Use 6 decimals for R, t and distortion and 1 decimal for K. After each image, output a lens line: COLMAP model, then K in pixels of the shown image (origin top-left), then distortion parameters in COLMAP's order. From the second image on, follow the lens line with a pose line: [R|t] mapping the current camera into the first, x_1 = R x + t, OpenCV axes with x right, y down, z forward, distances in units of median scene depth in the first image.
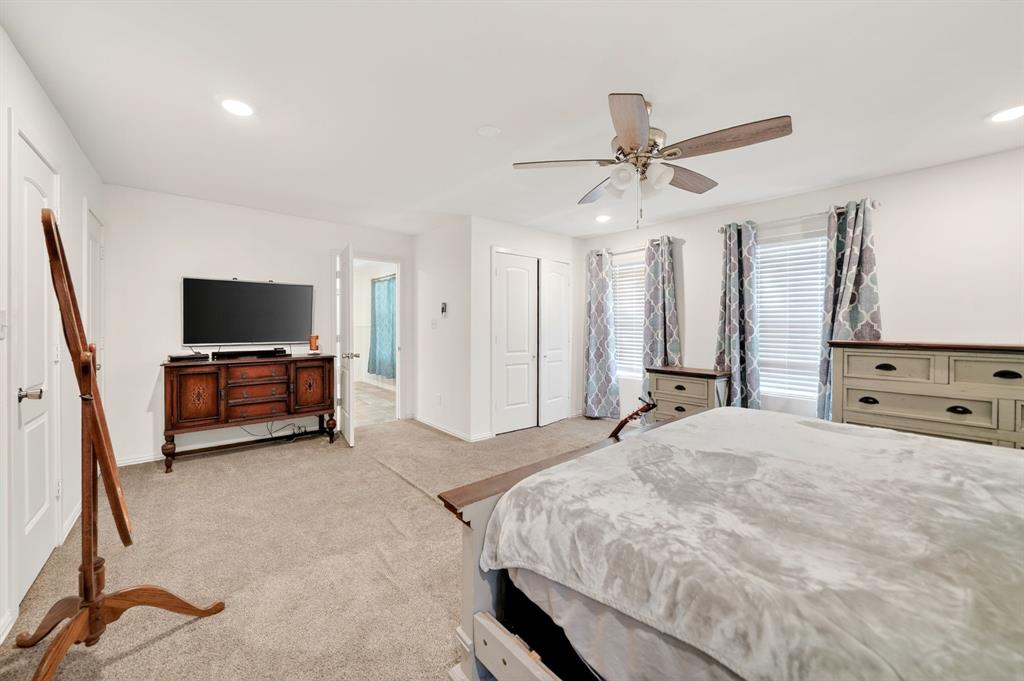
lens RADIAL K [[377.4, 0, 510.2], [0, 377.4, 331.0], [0, 0, 1]] dist [-0.017339, 0.003030]
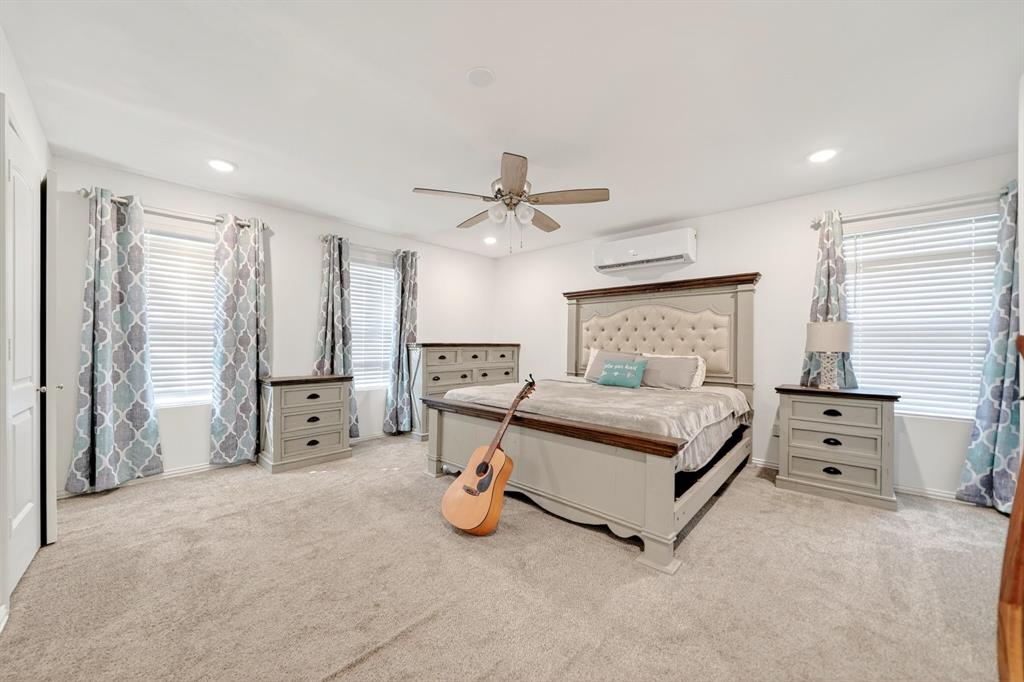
lens RADIAL K [[384.5, 0, 513.9], [0, 384.5, 343.4], [0, 0, 1]] dist [-0.001094, -0.000057]
pose [[-0.132236, -0.004056, 0.991210, -0.576071], [0.004504, 0.999979, 0.004693, 0.018430], [-0.991208, 0.005085, -0.132215, 0.661840]]
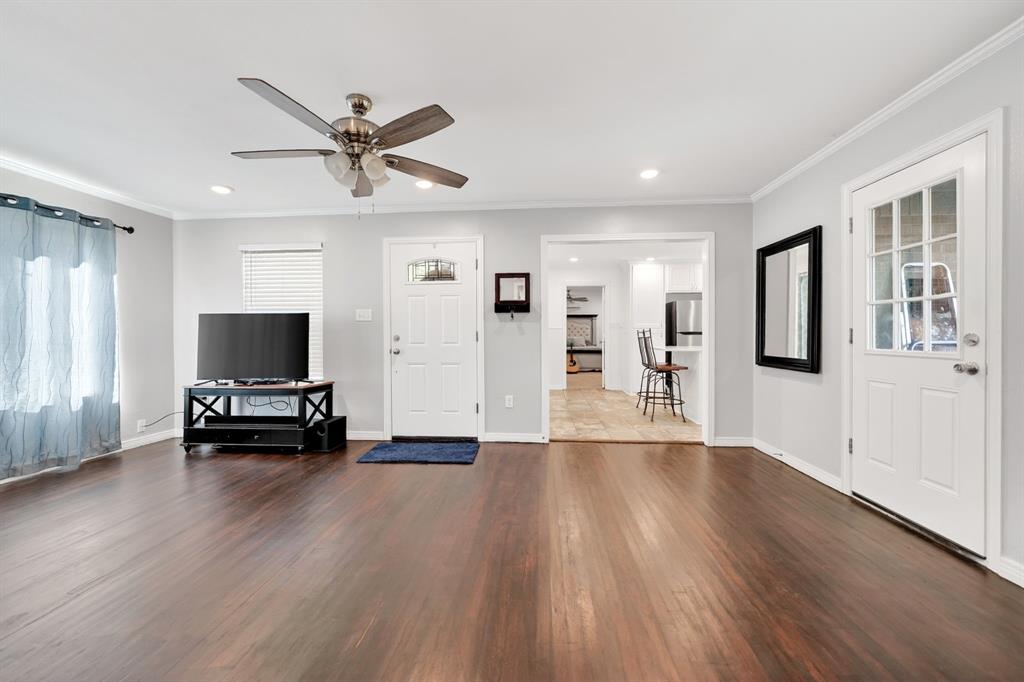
lens RADIAL K [[398.5, 0, 512.4], [0, 398.5, 333.8], [0, 0, 1]] dist [-0.001421, -0.000252]
pose [[-0.714267, 0.001638, 0.699872, -1.782709], [0.010010, 0.999919, 0.007875, -0.009360], [-0.699802, 0.012630, -0.714225, 3.234065]]
